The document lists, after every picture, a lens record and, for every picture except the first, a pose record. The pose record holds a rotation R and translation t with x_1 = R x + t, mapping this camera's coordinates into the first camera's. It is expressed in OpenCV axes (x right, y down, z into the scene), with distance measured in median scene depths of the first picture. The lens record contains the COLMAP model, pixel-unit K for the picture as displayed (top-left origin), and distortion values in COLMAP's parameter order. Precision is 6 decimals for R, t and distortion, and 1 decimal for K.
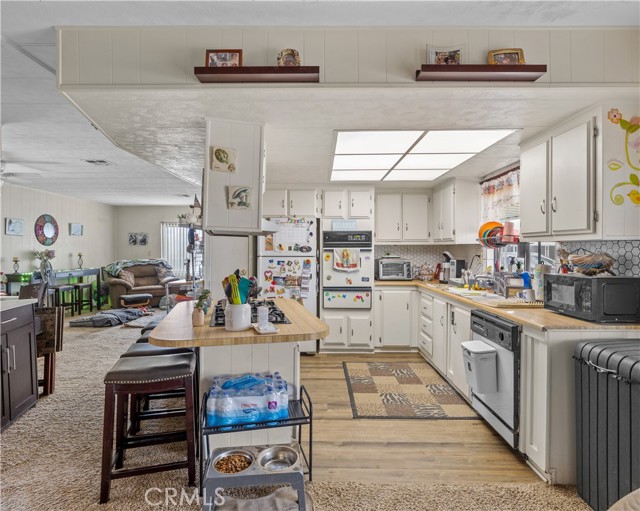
lens RADIAL K [[357.1, 0, 319.3], [0, 357.1, 244.6], [0, 0, 1]] dist [-0.006820, -0.000661]
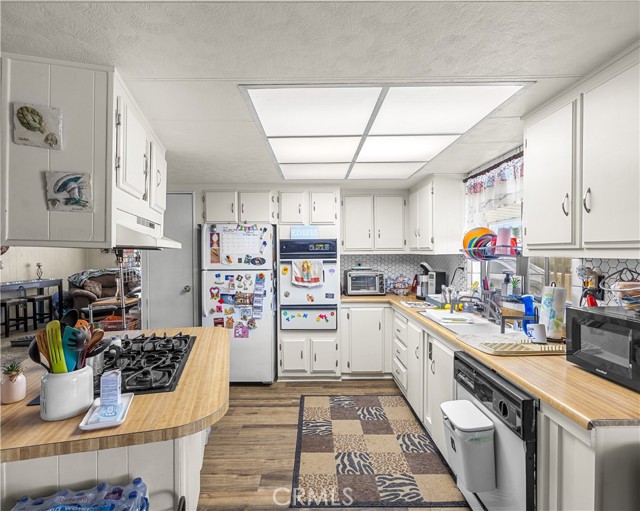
lens RADIAL K [[322.1, 0, 318.8], [0, 322.1, 251.4], [0, 0, 1]] dist [-0.000515, -0.000088]
pose [[0.999894, -0.007496, 0.012503, 0.096177], [0.007372, 0.999923, 0.009987, -0.017149], [-0.012577, -0.009894, 0.999872, 0.235433]]
